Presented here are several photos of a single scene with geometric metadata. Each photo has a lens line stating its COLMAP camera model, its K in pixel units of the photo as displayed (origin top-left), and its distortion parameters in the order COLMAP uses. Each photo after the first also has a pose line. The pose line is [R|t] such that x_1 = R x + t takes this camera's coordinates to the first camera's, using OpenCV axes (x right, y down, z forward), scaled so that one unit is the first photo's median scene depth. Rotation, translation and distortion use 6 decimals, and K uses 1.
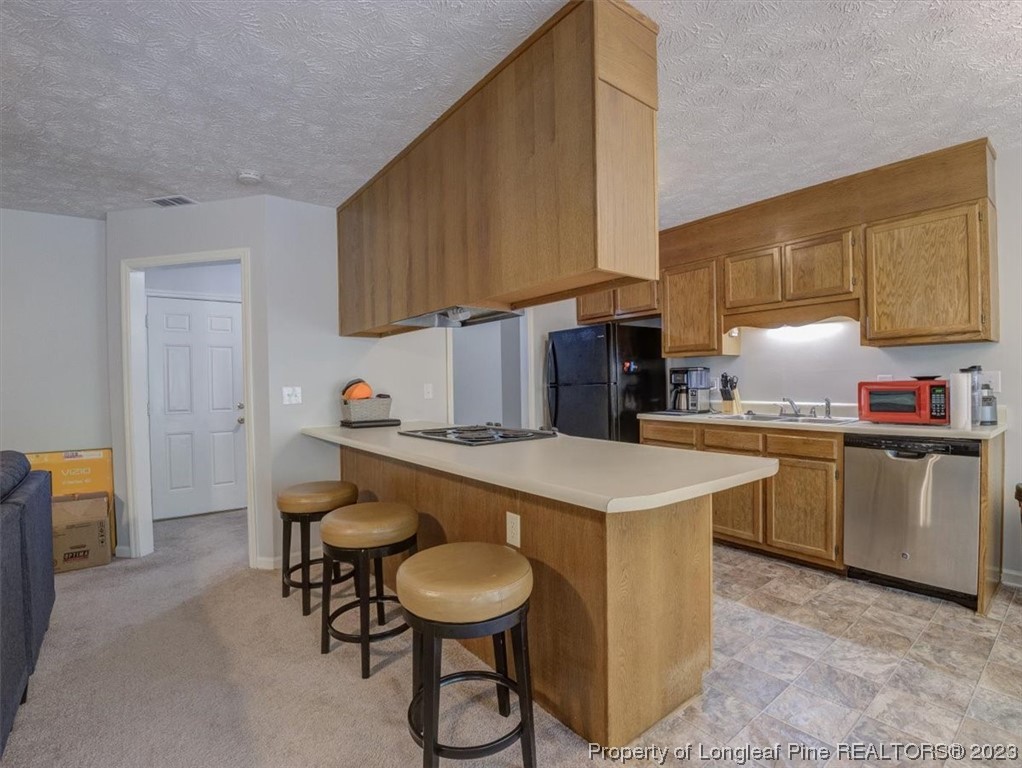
lens RADIAL K [[483.1, 0, 512.9], [0, 483.1, 385.7], [0, 0, 1]] dist [-0.049463, 0.000696]
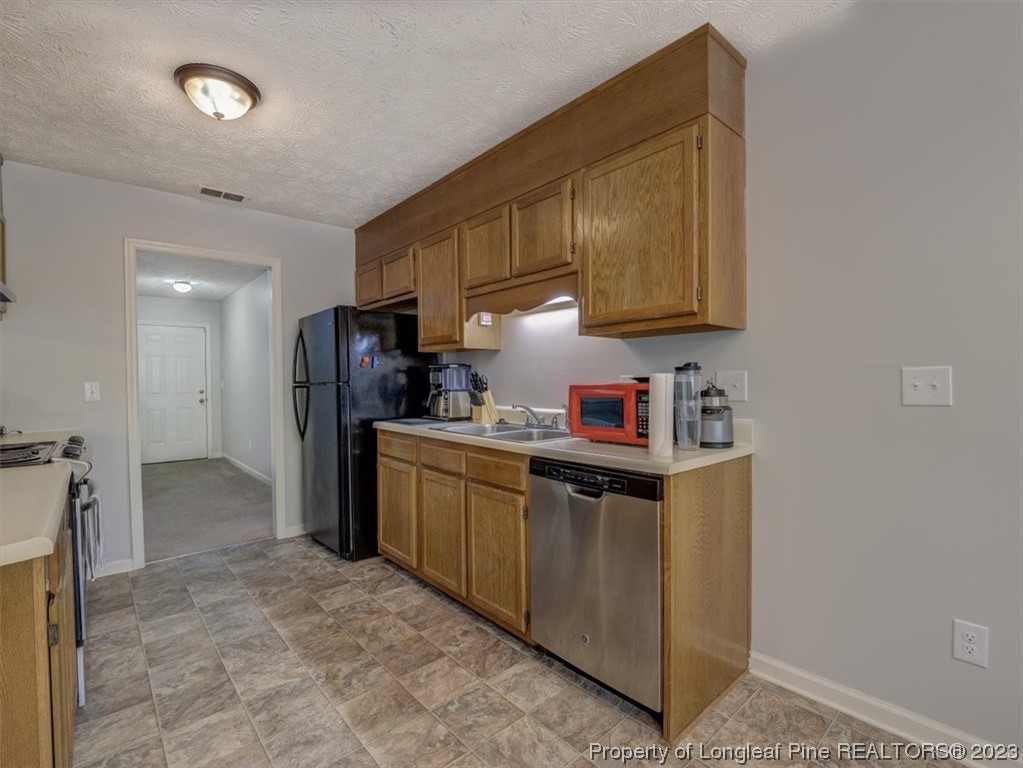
lens RADIAL K [[479.4, 0, 516.9], [0, 479.4, 383.9], [0, 0, 1]] dist [-0.009102, -0.000505]
pose [[0.997469, 0.005688, 0.070871, 0.616287], [-0.005806, 0.999982, 0.001464, -0.009181], [-0.070861, -0.001872, 0.997484, 0.266781]]
